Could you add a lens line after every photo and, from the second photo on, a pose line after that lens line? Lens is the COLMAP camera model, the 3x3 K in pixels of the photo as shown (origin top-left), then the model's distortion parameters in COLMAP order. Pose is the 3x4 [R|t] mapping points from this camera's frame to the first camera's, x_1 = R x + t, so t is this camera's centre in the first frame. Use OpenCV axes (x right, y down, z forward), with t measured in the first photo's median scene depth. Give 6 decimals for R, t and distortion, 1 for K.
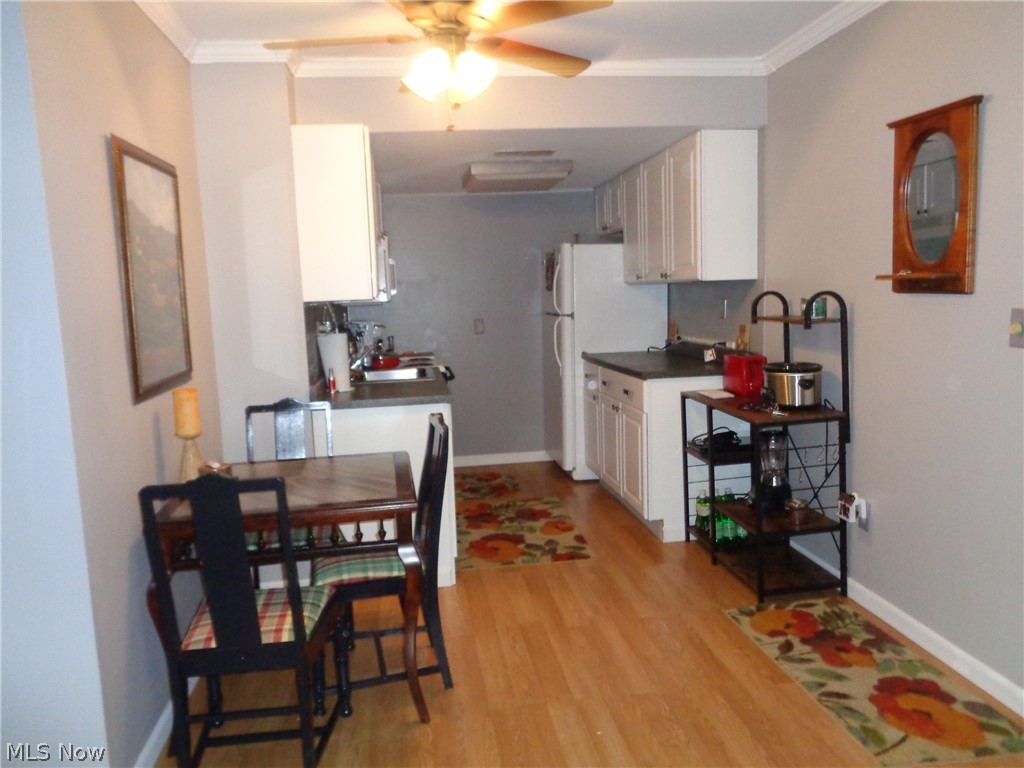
lens RADIAL K [[761.6, 0, 511.6], [0, 761.6, 380.4], [0, 0, 1]] dist [0.003111, 0.003349]
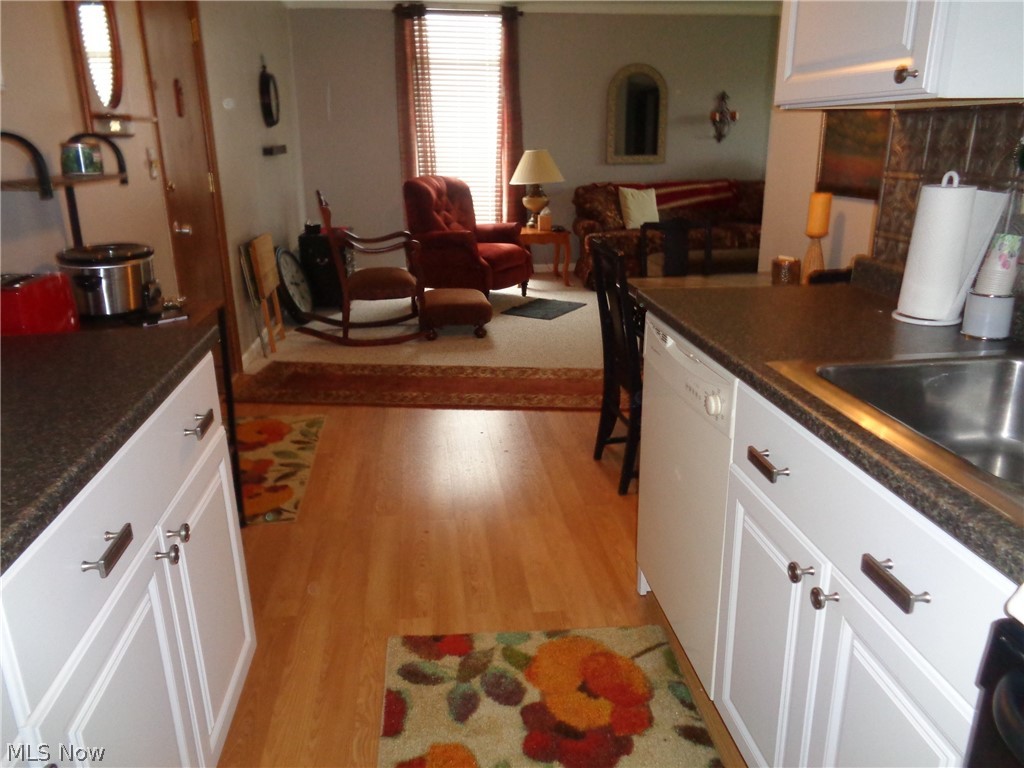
lens RADIAL K [[761.6, 0, 515.5], [0, 761.6, 387.0], [0, 0, 1]] dist [0.003111, 0.003349]
pose [[-0.999053, 0.037625, 0.021844, 0.007568], [0.043312, 0.907595, 0.417608, -0.189753], [-0.004113, 0.418158, -0.908365, 1.818453]]
